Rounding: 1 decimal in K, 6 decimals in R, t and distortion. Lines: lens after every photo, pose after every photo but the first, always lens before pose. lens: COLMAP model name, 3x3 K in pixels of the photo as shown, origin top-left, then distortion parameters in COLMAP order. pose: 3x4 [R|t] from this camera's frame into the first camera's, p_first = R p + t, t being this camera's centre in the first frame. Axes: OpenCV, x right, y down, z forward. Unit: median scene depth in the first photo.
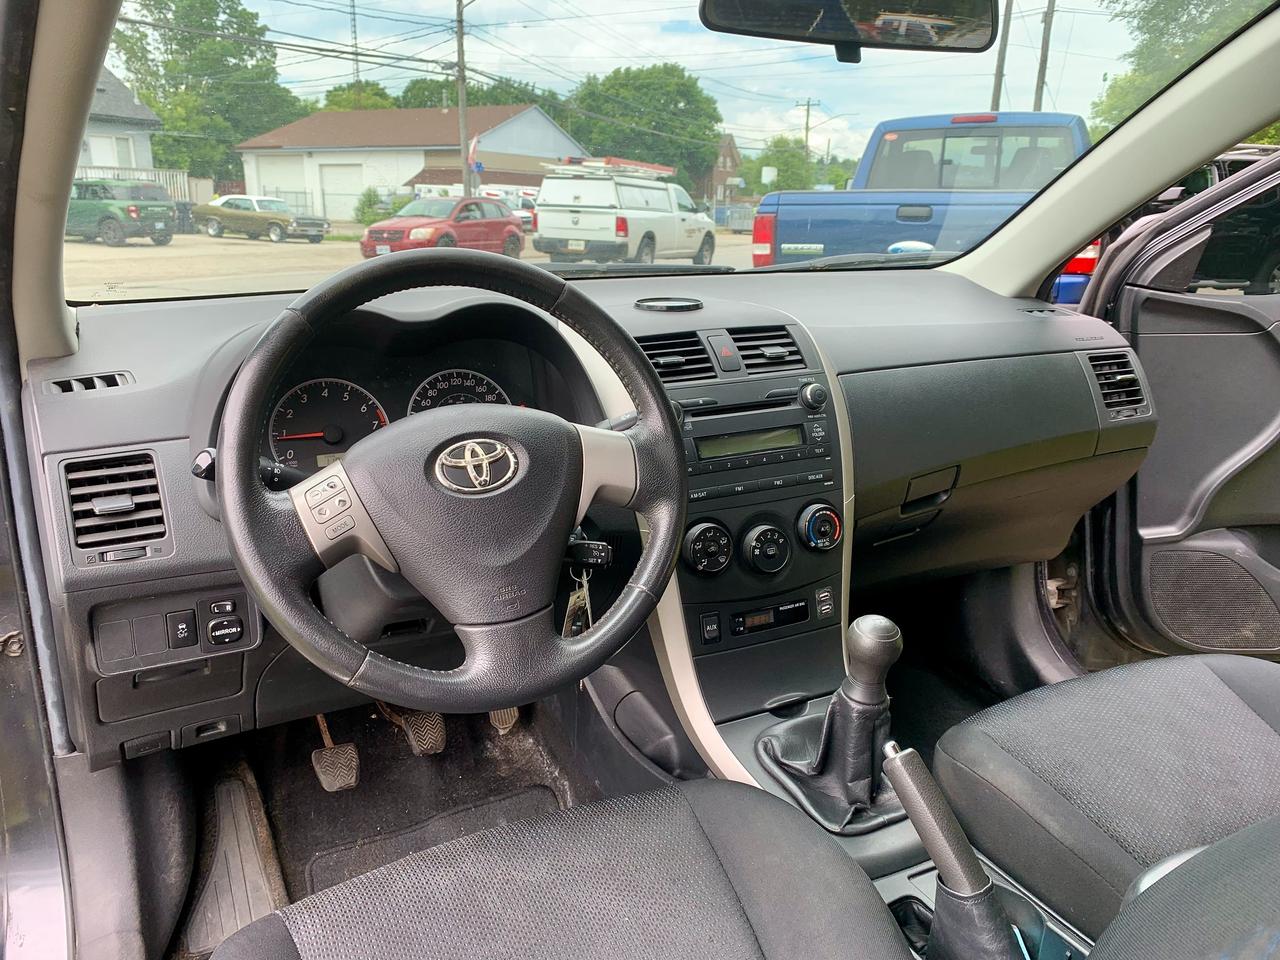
lens RADIAL K [[1012.7, 0, 637.7], [0, 1012.7, 484.2], [0, 0, 1]] dist [0.020426, -0.003455]
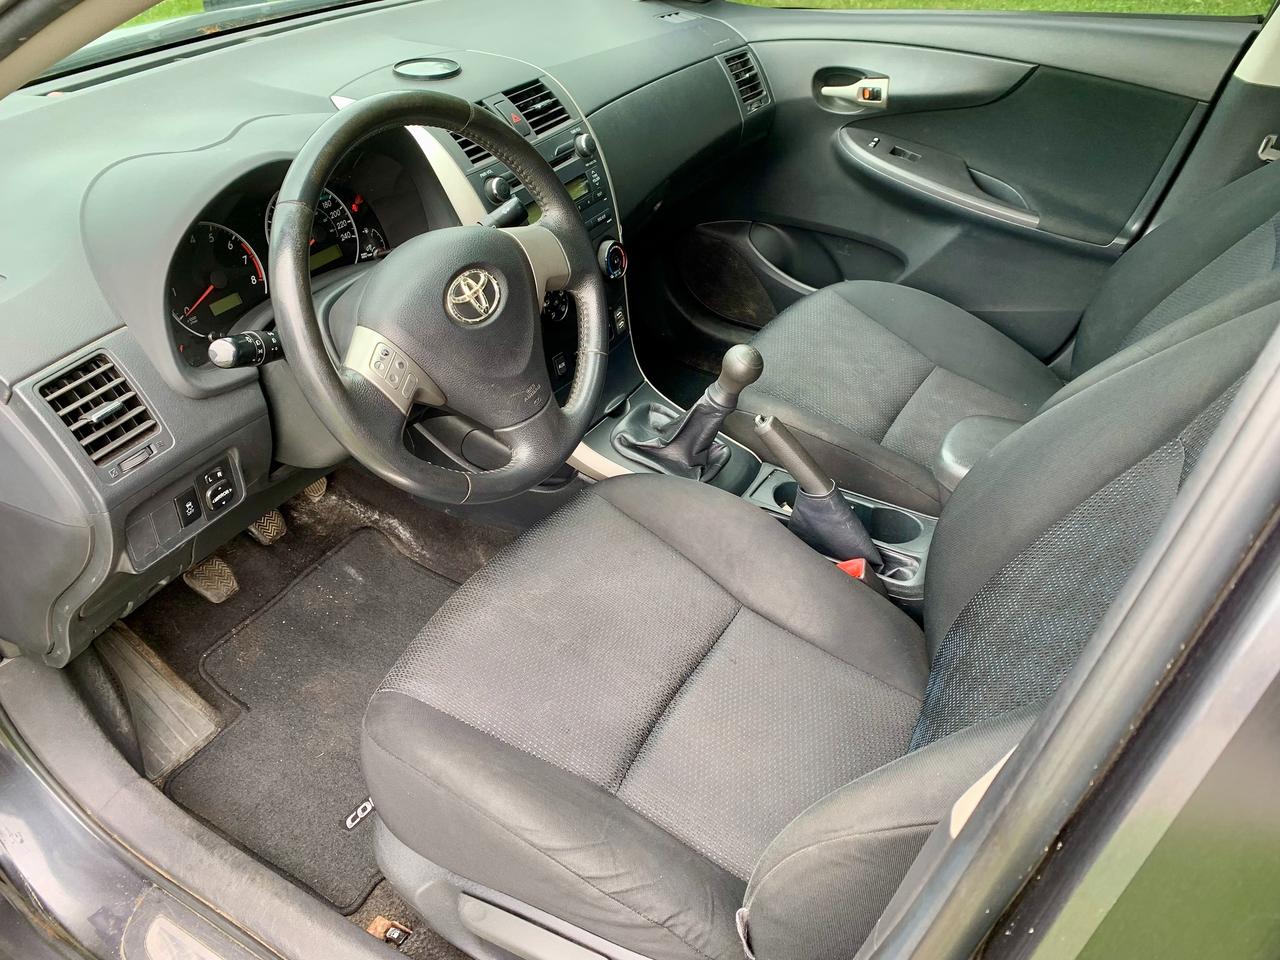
lens RADIAL K [[1027.8, 0, 640.0], [0, 1027.8, 480.0], [0, 0, 1]] dist [0.119479, -0.202908]
pose [[0.829676, -0.313705, 0.461764, -0.331087], [0.136431, 0.916033, 0.377186, -0.132849], [-0.541317, -0.249943, 0.802810, -0.055982]]
